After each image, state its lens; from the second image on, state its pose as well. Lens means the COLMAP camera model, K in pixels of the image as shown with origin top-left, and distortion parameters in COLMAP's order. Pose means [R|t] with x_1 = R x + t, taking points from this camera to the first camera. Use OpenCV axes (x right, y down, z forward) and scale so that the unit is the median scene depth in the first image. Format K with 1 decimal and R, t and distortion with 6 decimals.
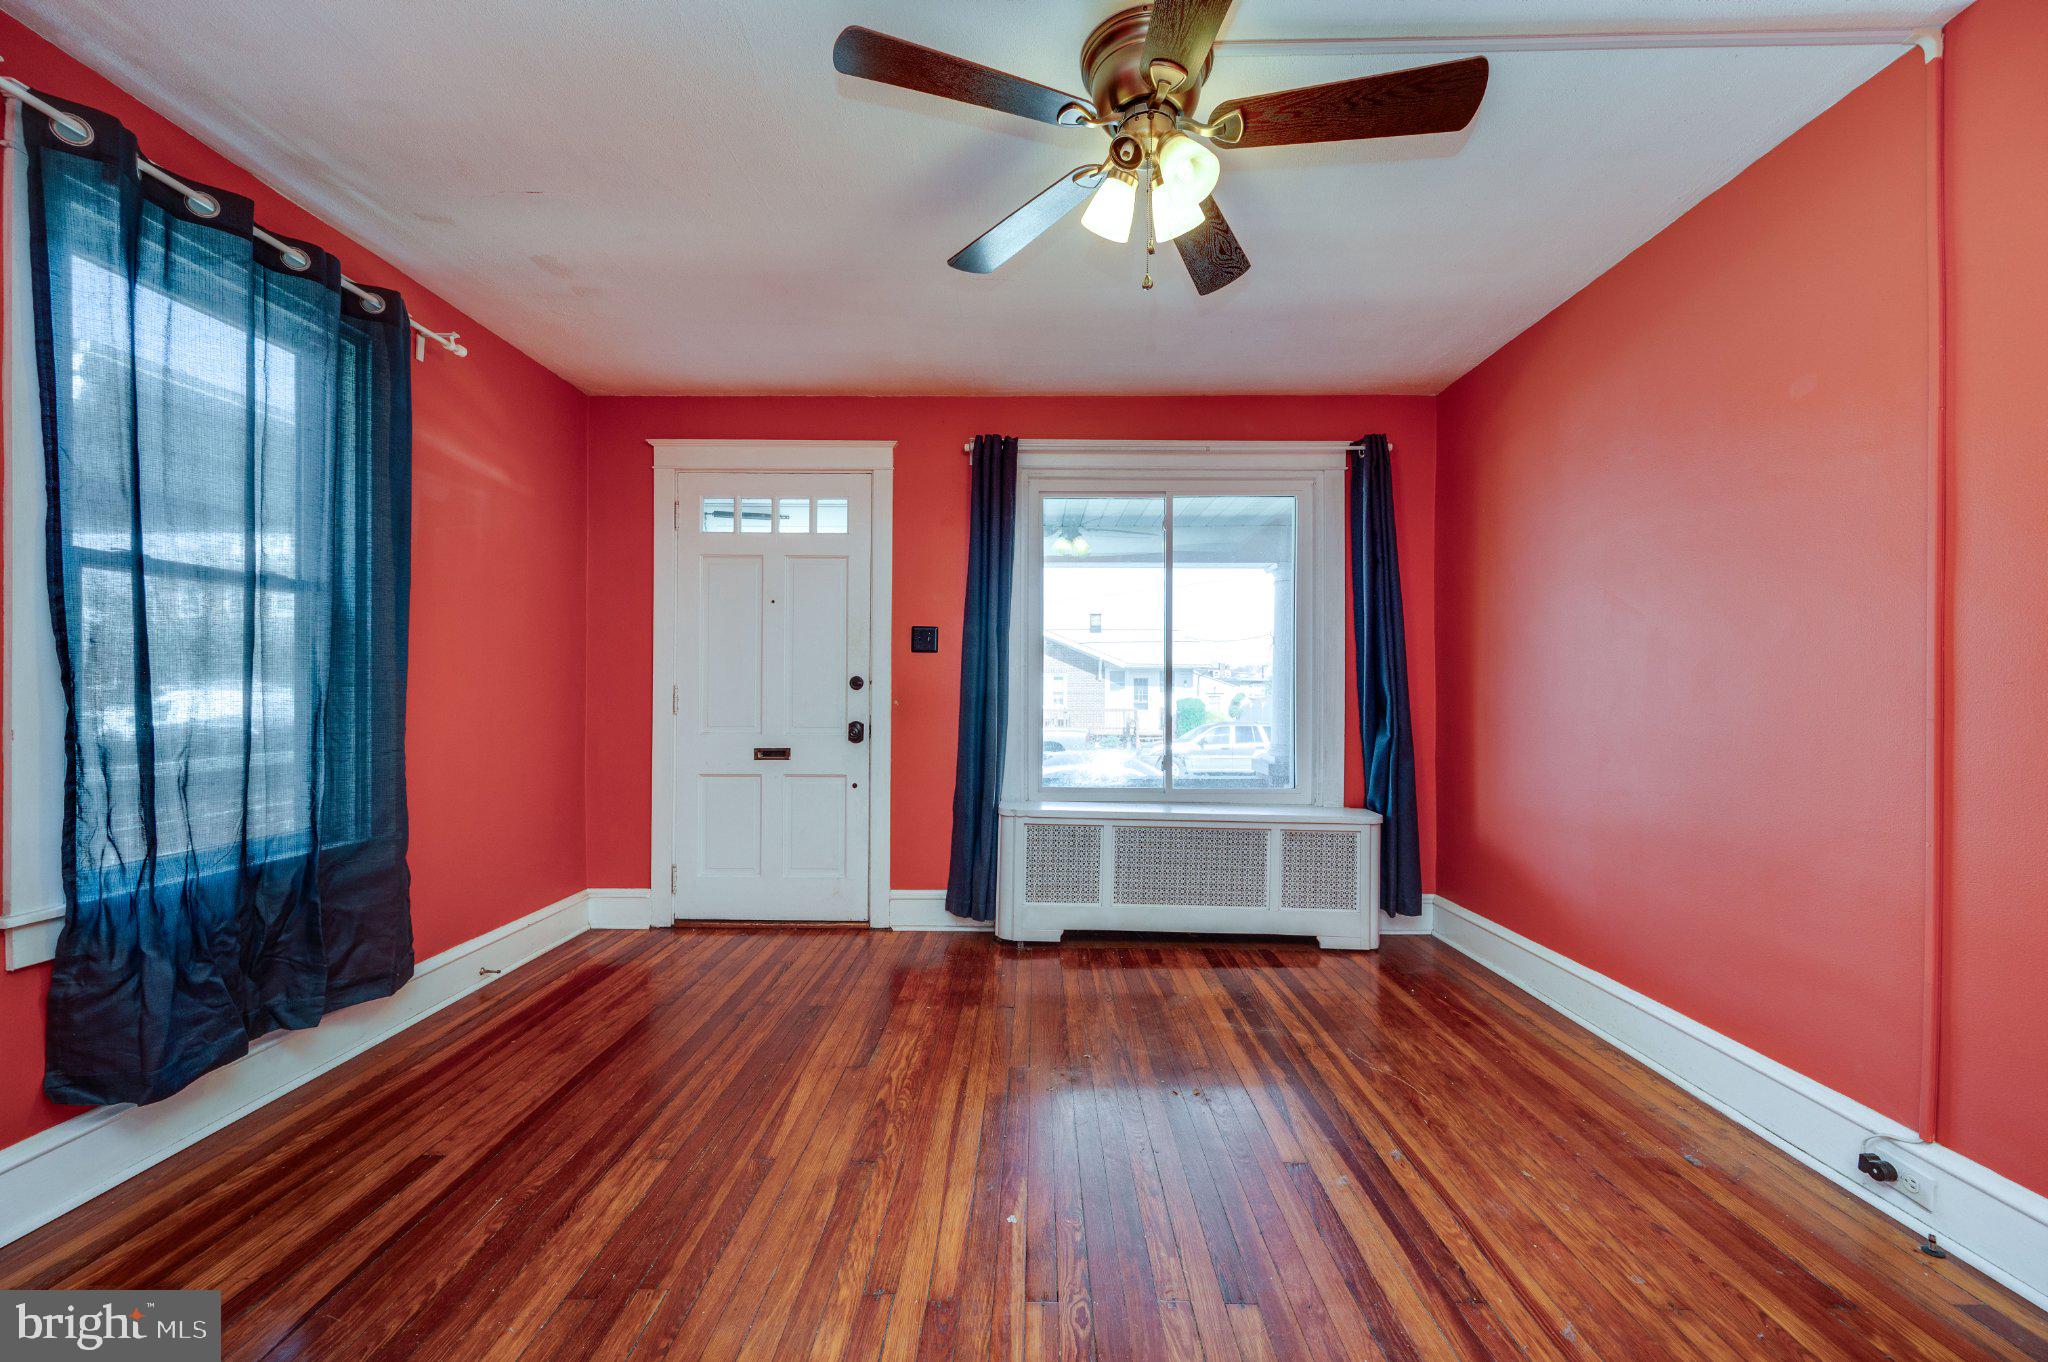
lens RADIAL K [[815.6, 0, 1025.9], [0, 815.6, 686.1], [0, 0, 1]] dist [0.000301, 0.000093]
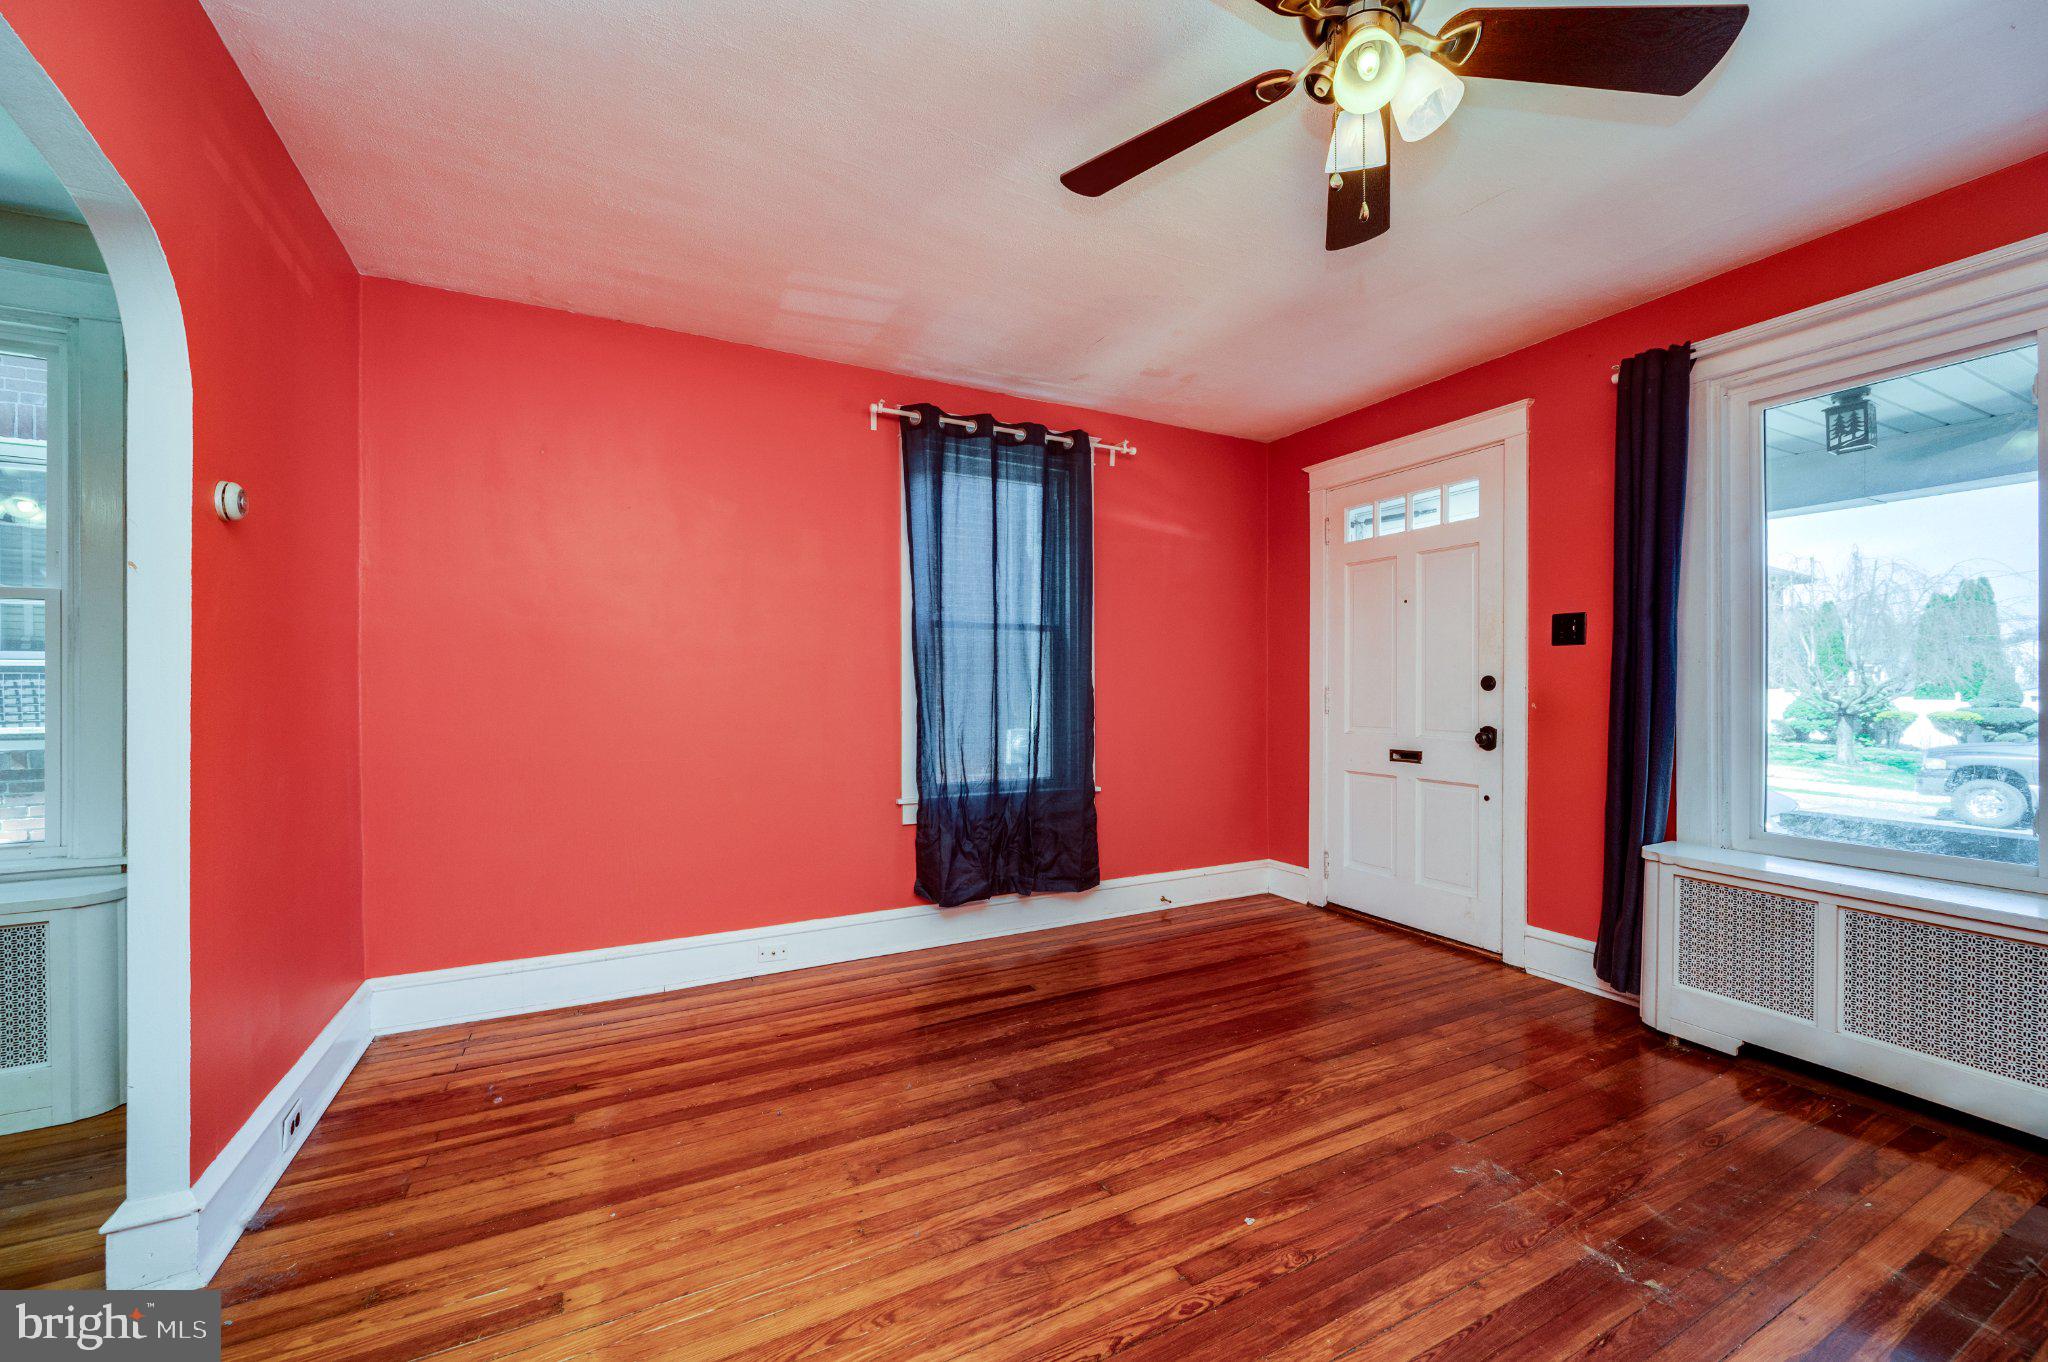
lens RADIAL K [[815.6, 0, 1025.9], [0, 815.6, 686.1], [0, 0, 1]] dist [0.000301, 0.000093]
pose [[0.460732, -0.006621, -0.887515, 0.447621], [0.006249, 0.999972, -0.004216, -0.000013], [0.887518, -0.003604, 0.460760, 0.177596]]
